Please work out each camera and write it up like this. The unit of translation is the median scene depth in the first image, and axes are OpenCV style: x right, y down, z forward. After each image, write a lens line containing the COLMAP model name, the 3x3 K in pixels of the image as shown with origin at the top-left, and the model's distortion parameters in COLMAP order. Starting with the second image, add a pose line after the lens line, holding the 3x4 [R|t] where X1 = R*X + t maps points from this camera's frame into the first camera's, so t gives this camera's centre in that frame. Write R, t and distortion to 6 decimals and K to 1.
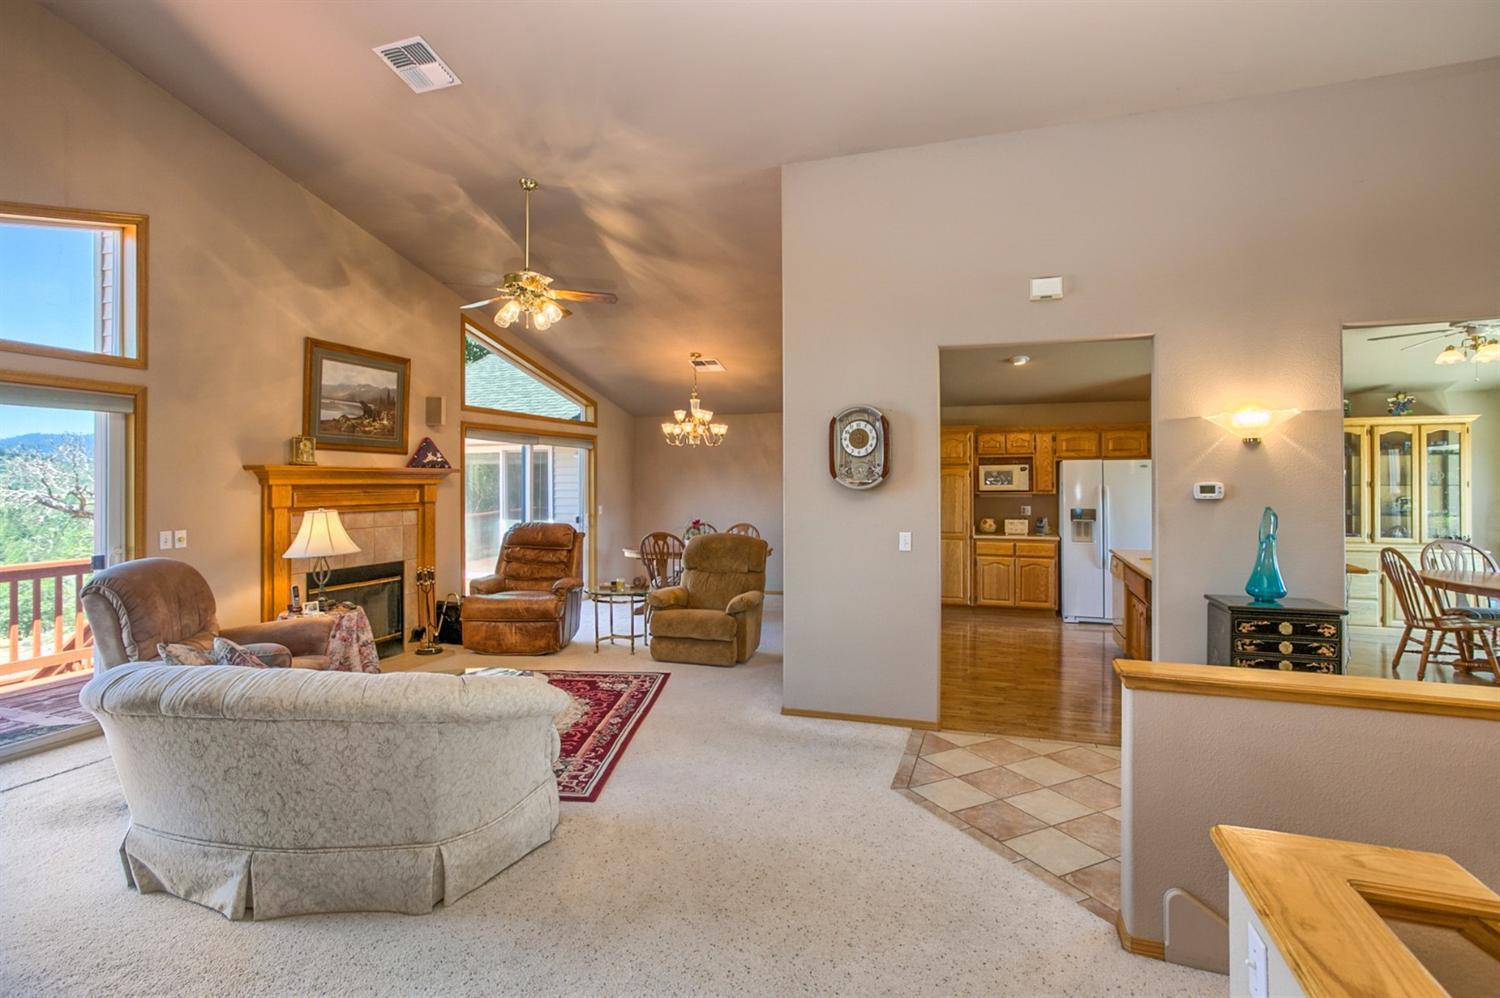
lens RADIAL K [[738.3, 0, 749.1], [0, 738.3, 482.8], [0, 0, 1]] dist [-0.060101, 0.043637]
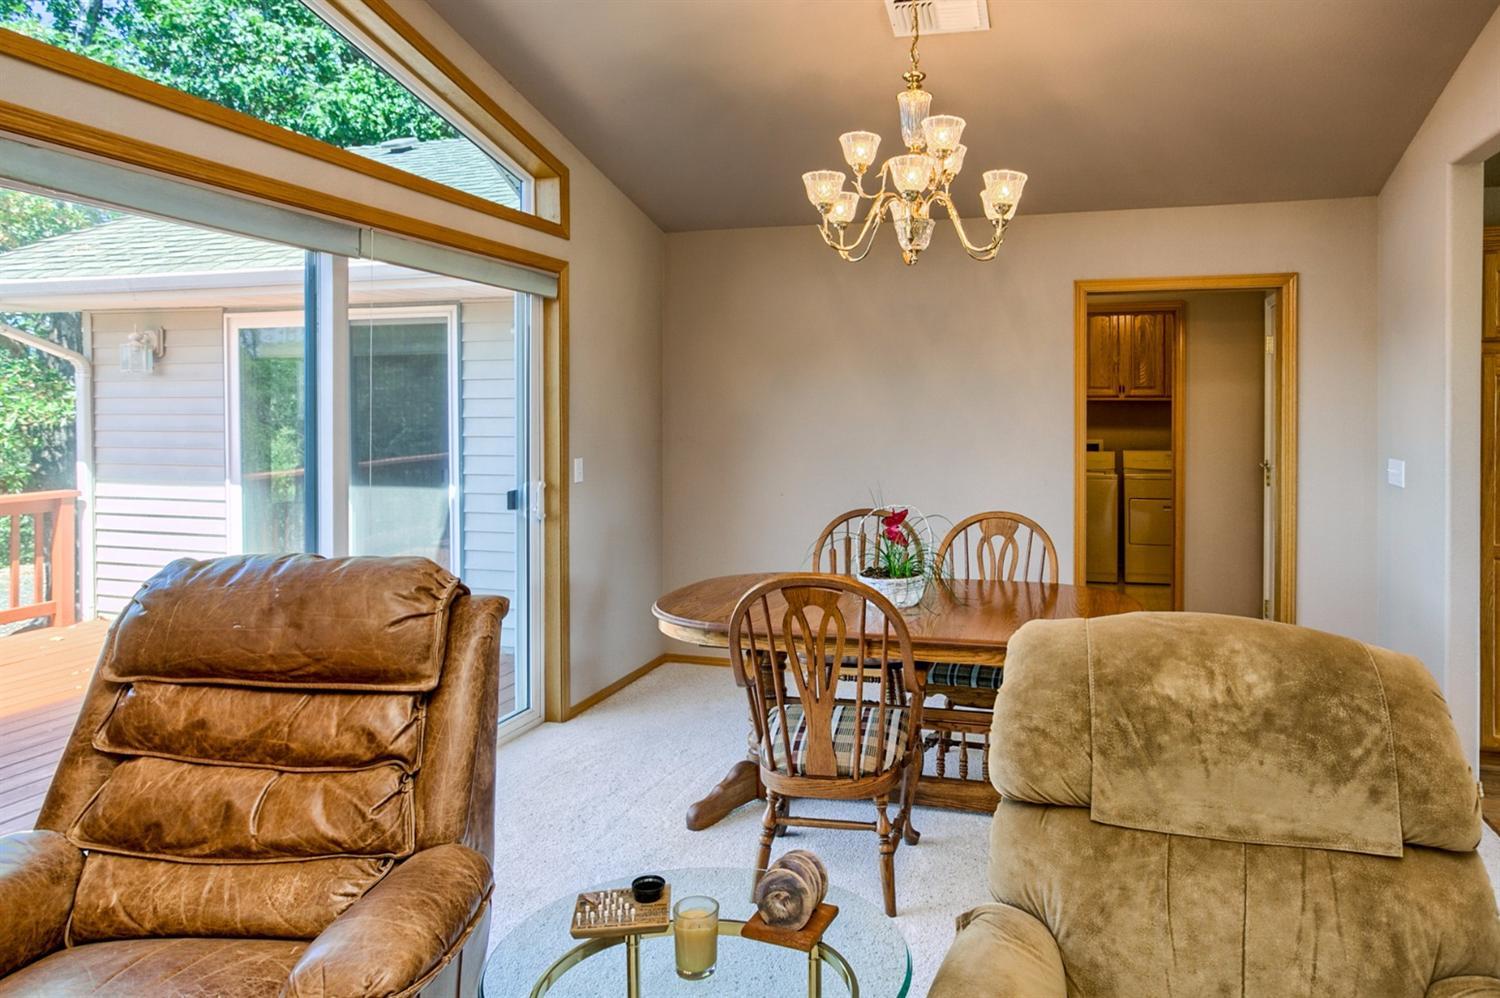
lens RADIAL K [[946.5, 0, 835.8], [0, 946.5, 427.3], [0, 0, 1]] dist [-0.052513, 0.047081]
pose [[0.997874, 0.001102, 0.065161, -0.168858], [-0.002042, 0.999895, 0.014359, 0.013700], [-0.065138, -0.014462, 0.997771, 0.845741]]
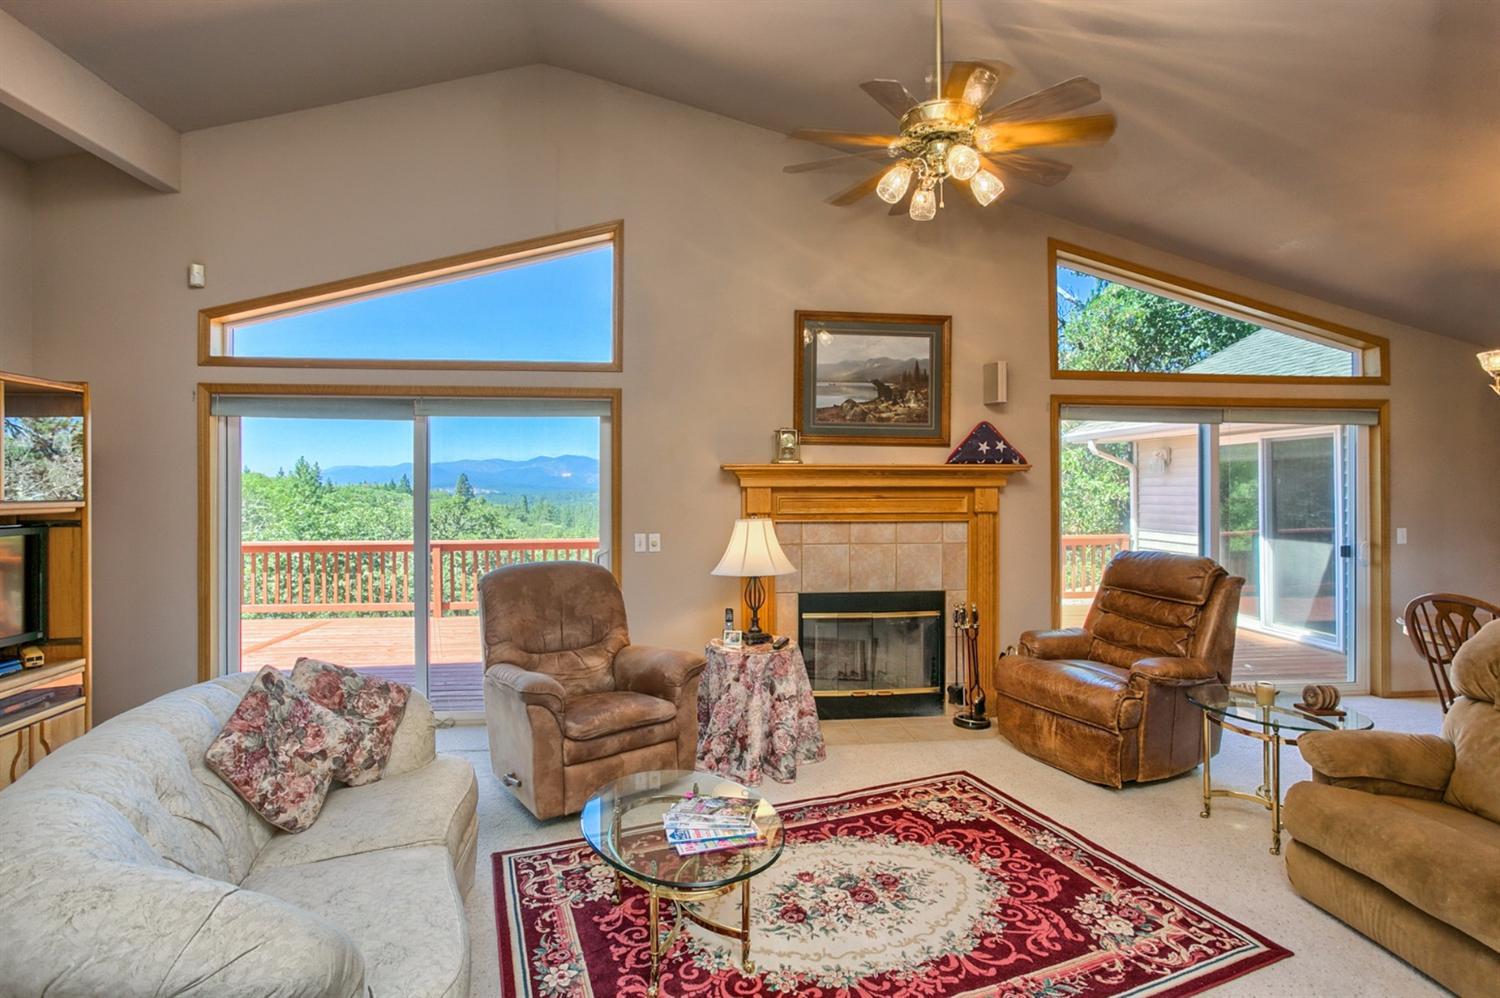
lens RADIAL K [[738.3, 0, 749.1], [0, 738.3, 482.8], [0, 0, 1]] dist [-0.060101, 0.043637]
pose [[0.423611, -0.008460, -0.905805, 0.122380], [-0.001629, 0.999948, -0.010102, 0.005939], [0.905843, 0.005755, 0.423575, 0.539001]]
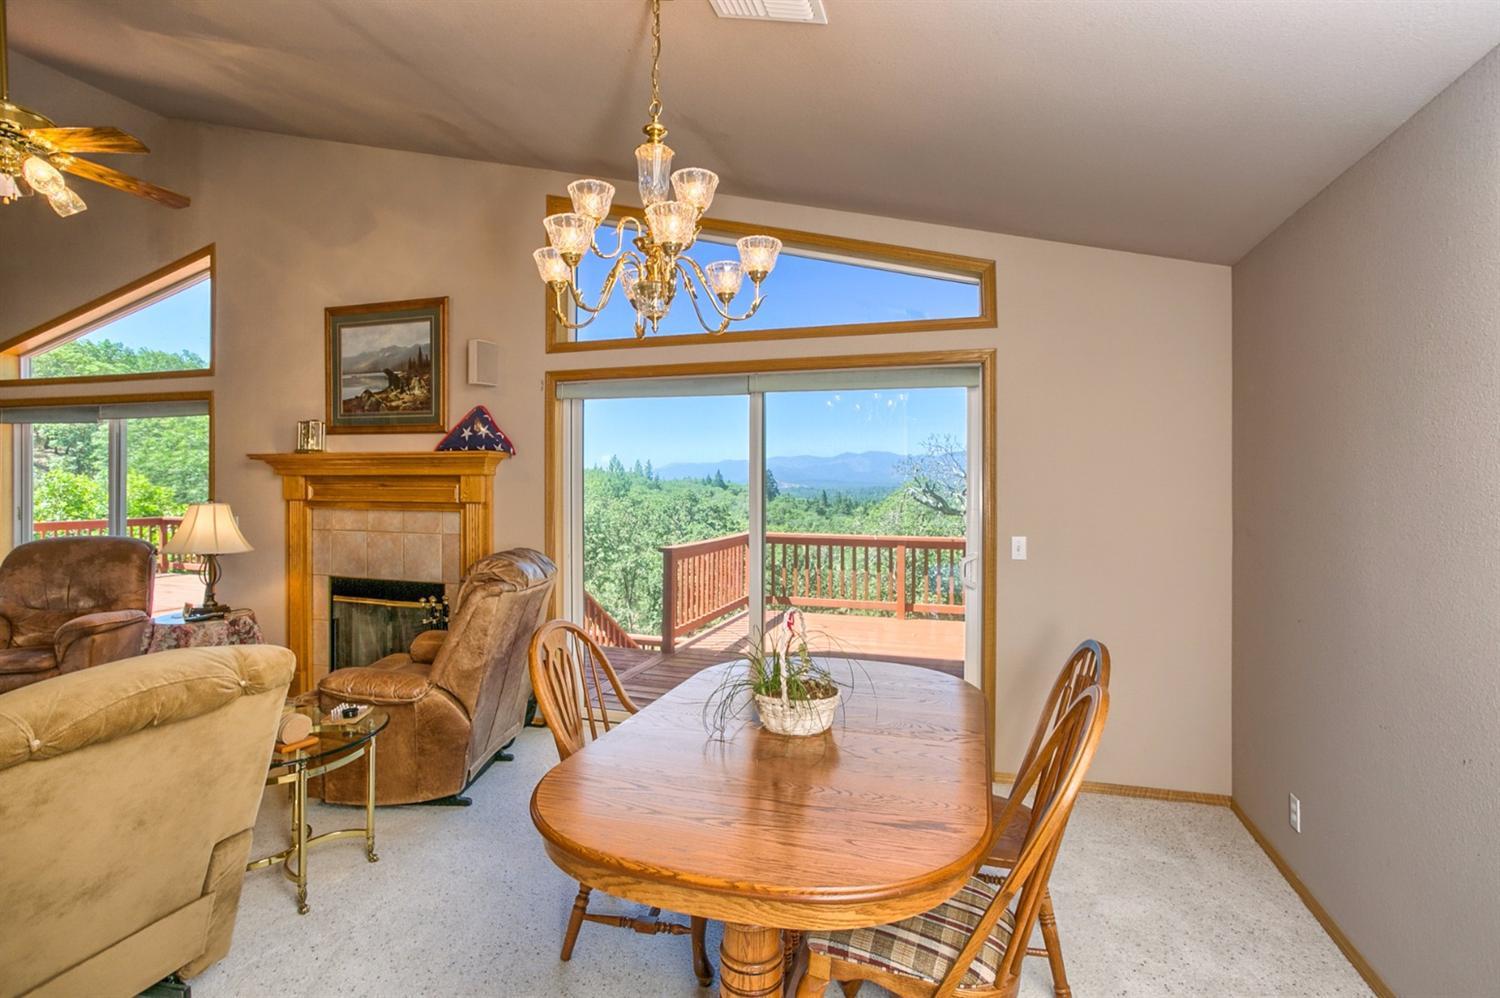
lens RADIAL K [[738.3, 0, 749.1], [0, 738.3, 482.8], [0, 0, 1]] dist [-0.060101, 0.043637]
pose [[0.025328, -0.001904, -0.999677, 0.258788], [-0.005663, 0.999982, -0.002048, 0.009381], [0.999663, 0.005713, 0.025317, 1.356867]]
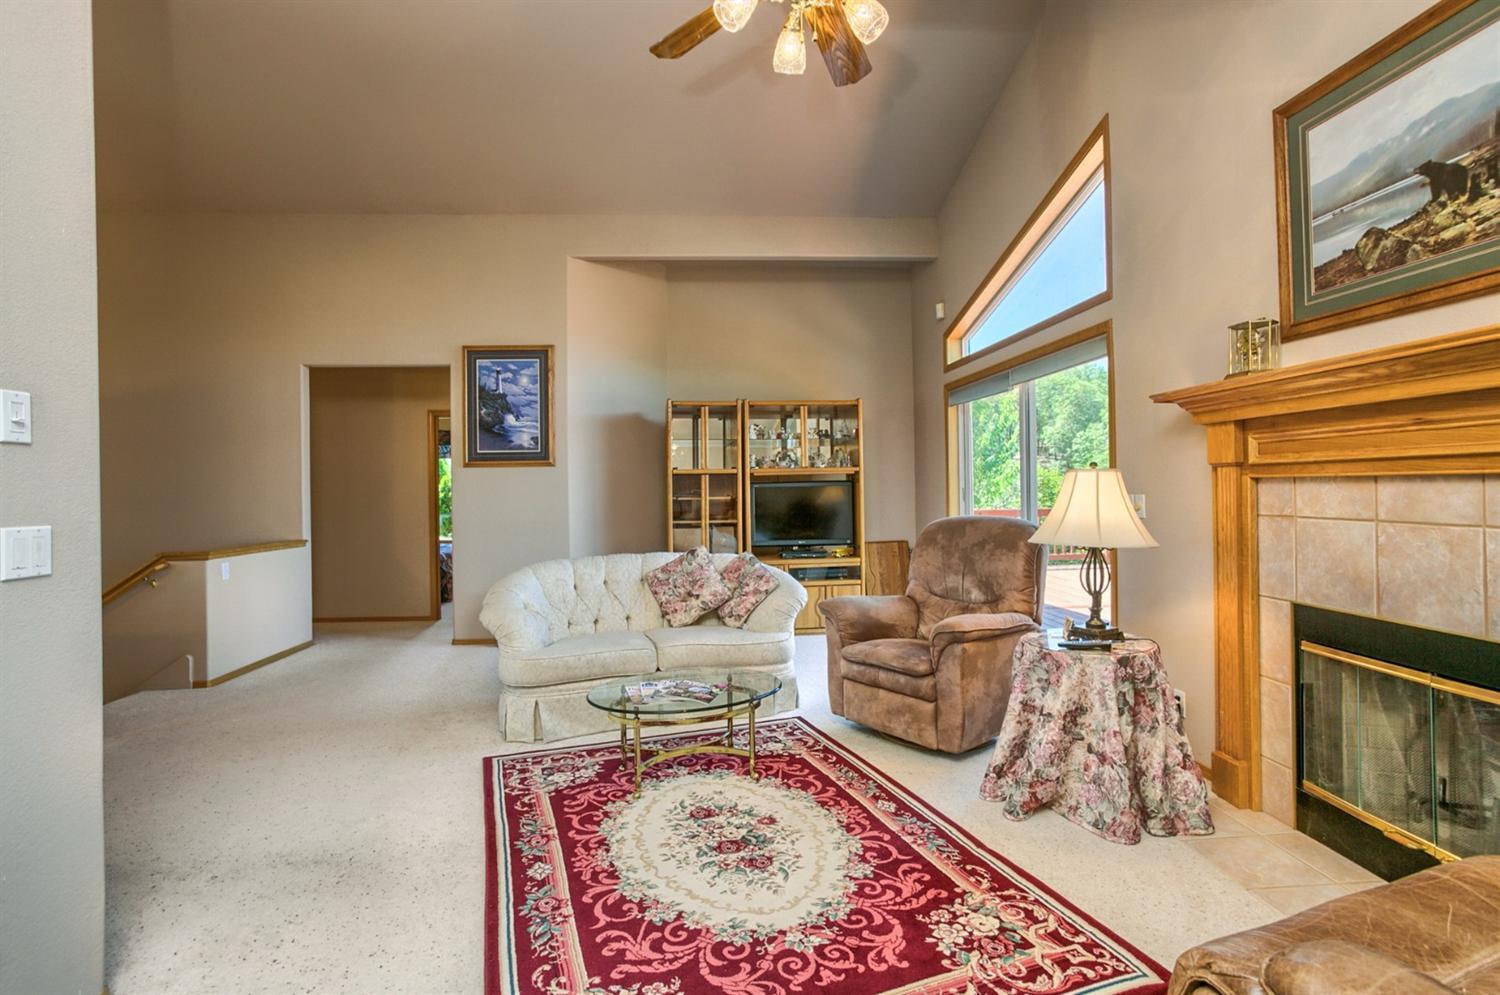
lens RADIAL K [[716.7, 0, 749.6], [0, 716.7, 488.4], [0, 0, 1]] dist [-0.052339, 0.027451]
pose [[-0.915391, 0.013900, -0.402325, -0.092500], [0.013303, 0.999902, 0.004279, 0.039040], [0.402345, -0.001435, -0.915487, 1.166722]]
